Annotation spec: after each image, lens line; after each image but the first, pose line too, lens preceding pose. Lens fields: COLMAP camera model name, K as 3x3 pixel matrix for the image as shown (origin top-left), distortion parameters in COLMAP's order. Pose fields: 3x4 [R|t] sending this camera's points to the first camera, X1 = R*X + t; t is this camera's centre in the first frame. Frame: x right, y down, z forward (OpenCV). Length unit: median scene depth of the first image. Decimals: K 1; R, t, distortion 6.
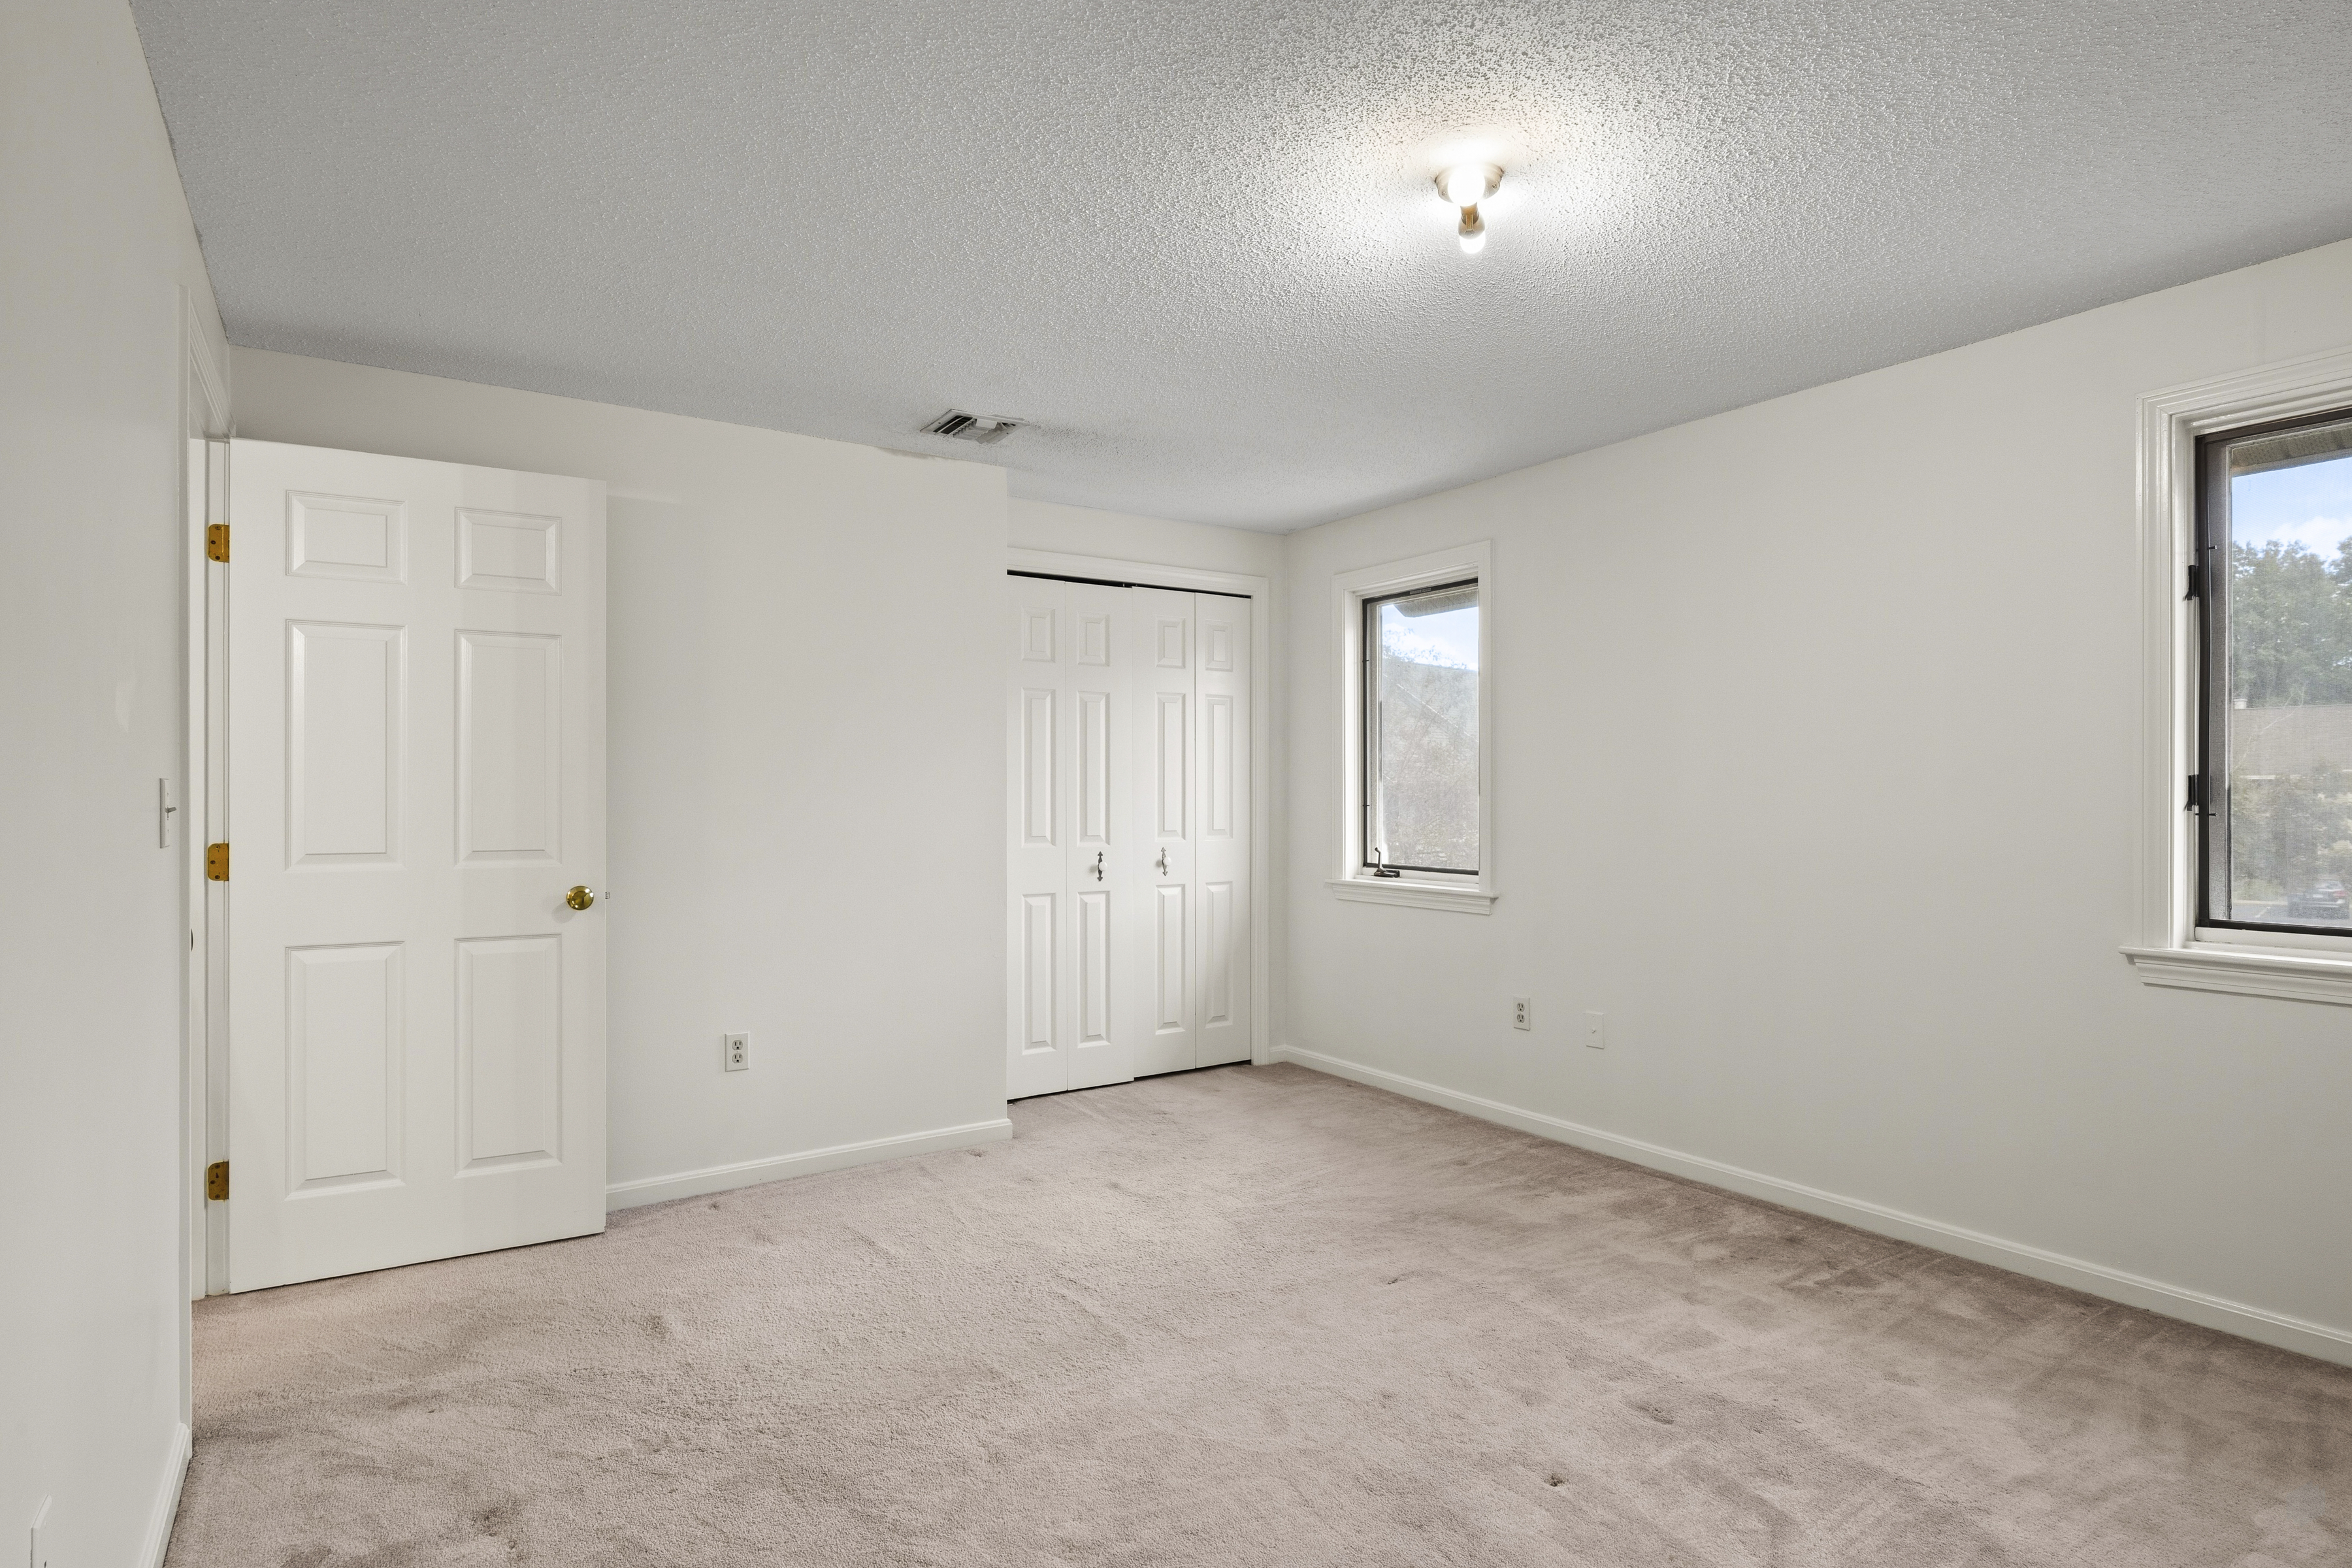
lens RADIAL K [[1221.8, 0, 1177.9], [0, 1221.8, 790.5], [0, 0, 1]] dist [-0.003437, -0.000552]
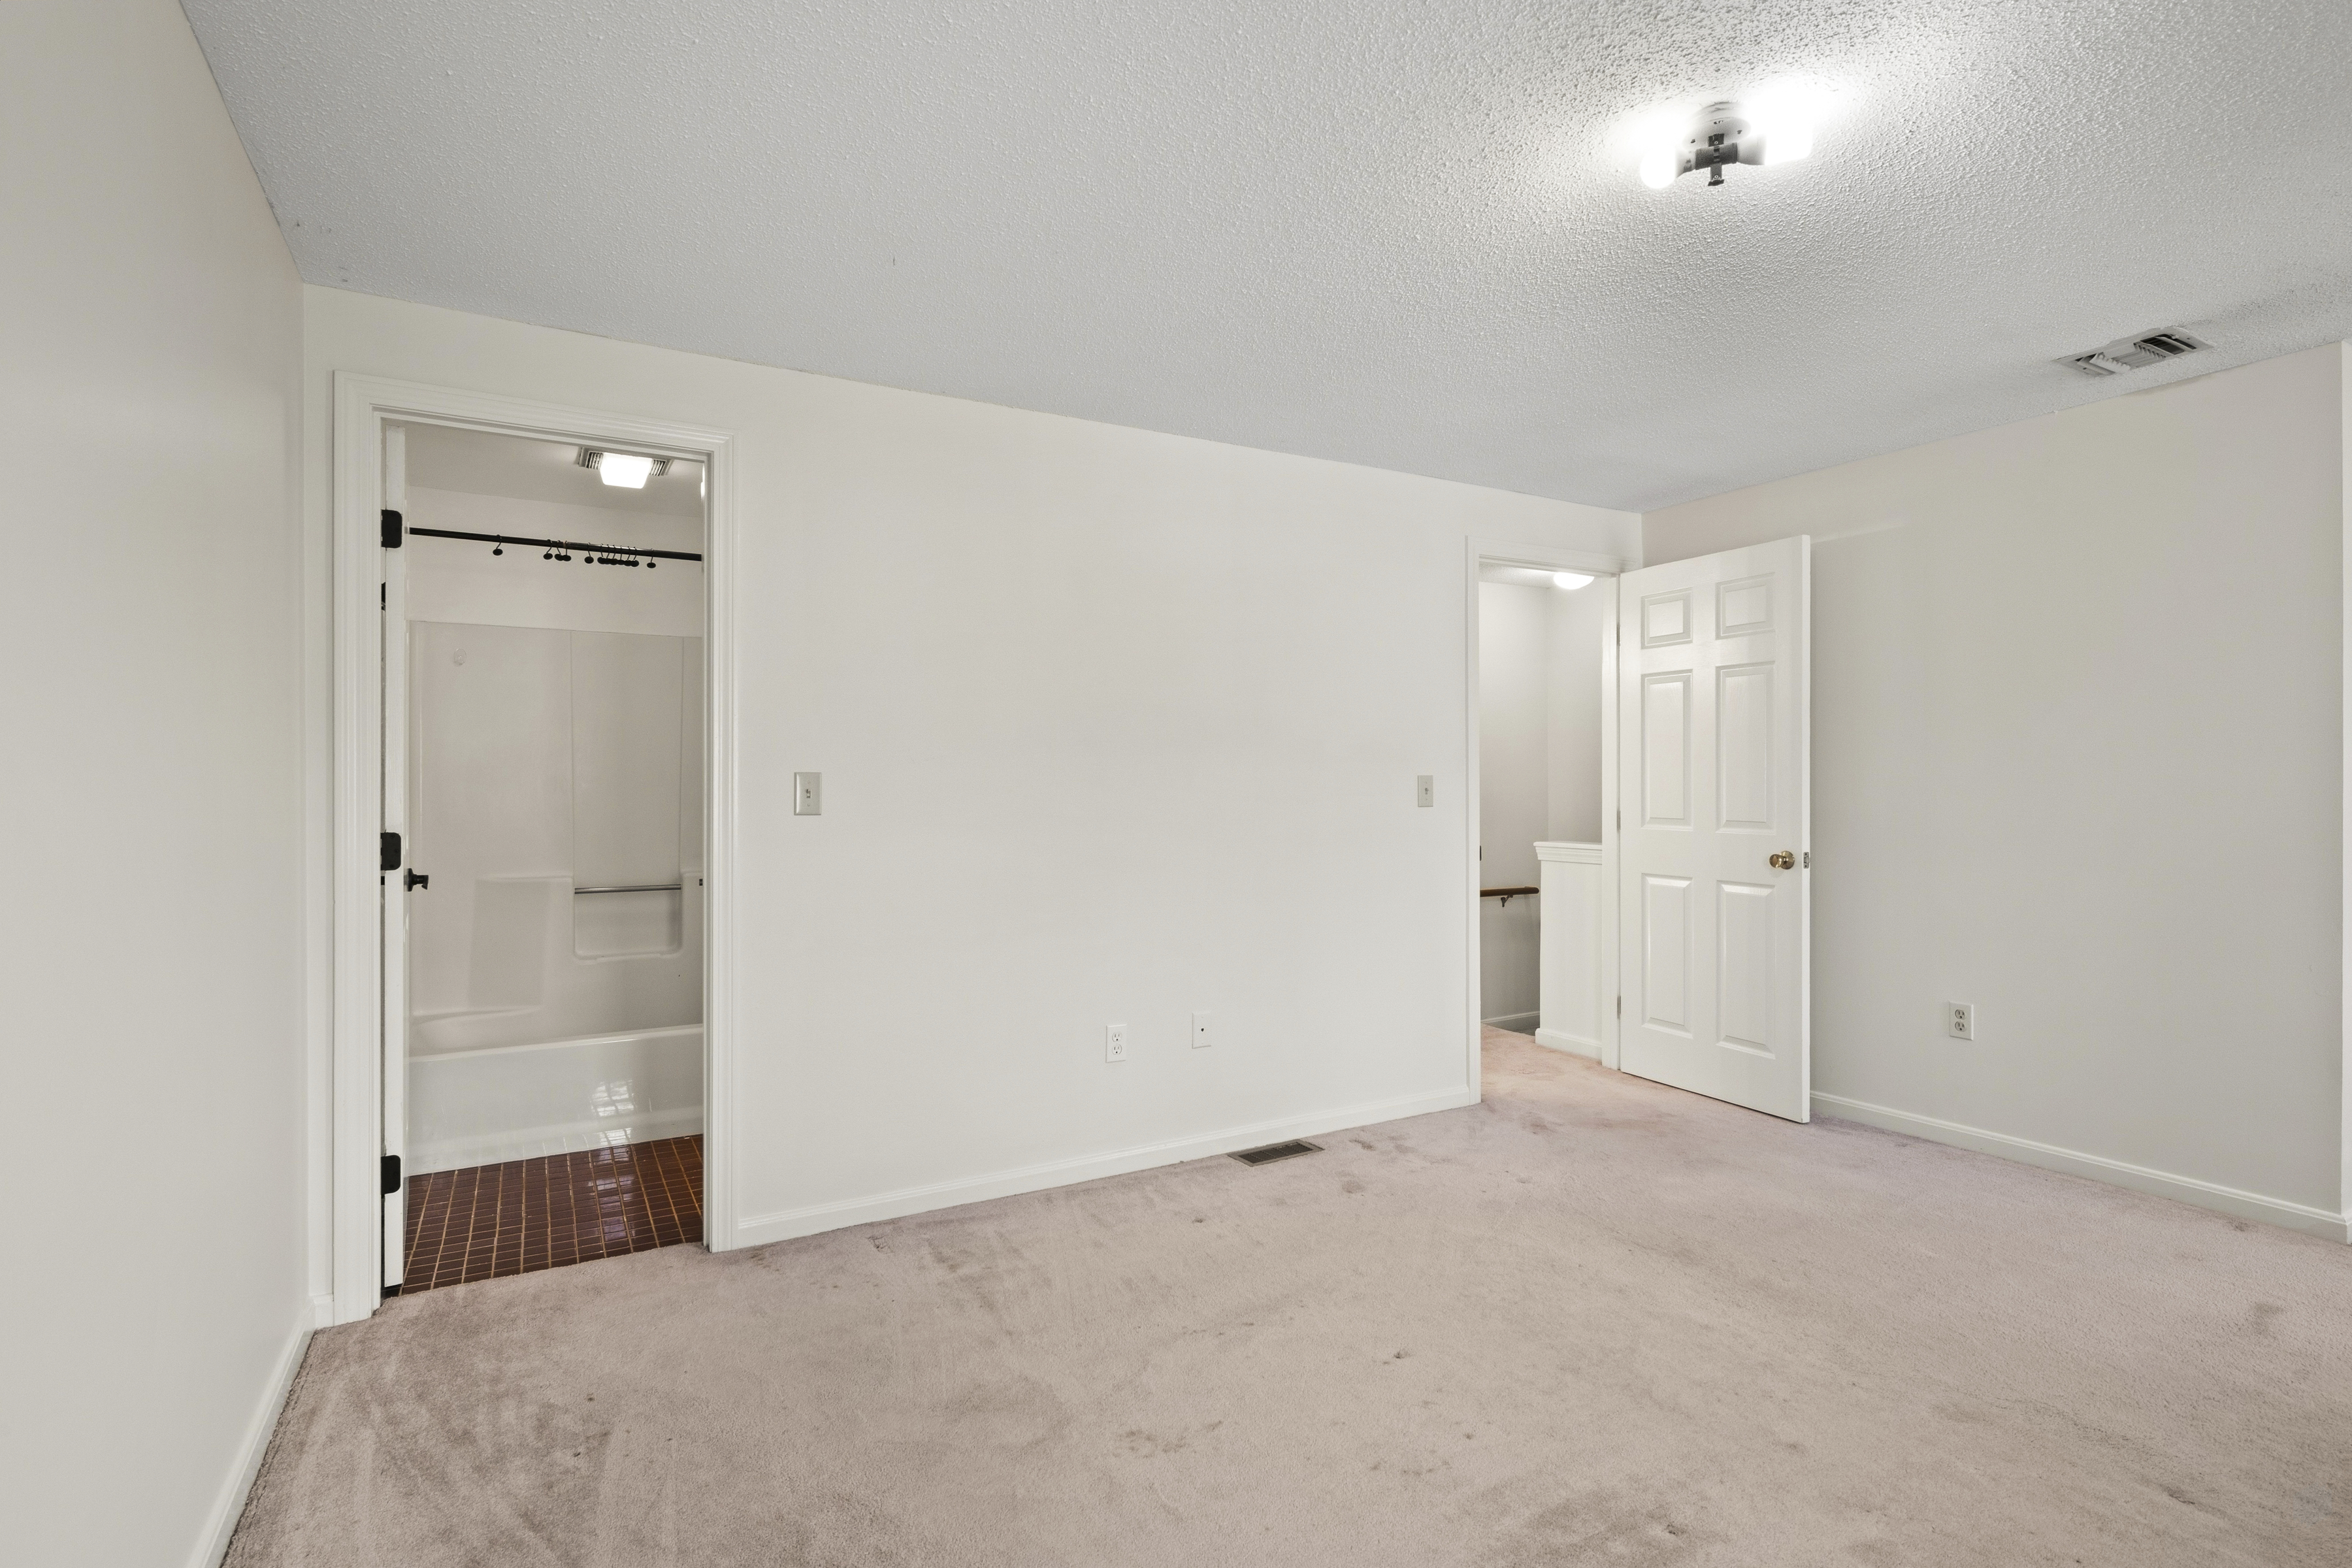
lens RADIAL K [[1130.2, 0, 1204.3], [0, 1130.2, 777.4], [0, 0, 1]] dist [0.000739, 0.001423]
pose [[-0.053264, -0.000905, -0.998580, 0.609905], [0.007953, 0.999967, -0.001331, -0.003432], [0.998549, -0.008012, -0.053255, 0.358088]]
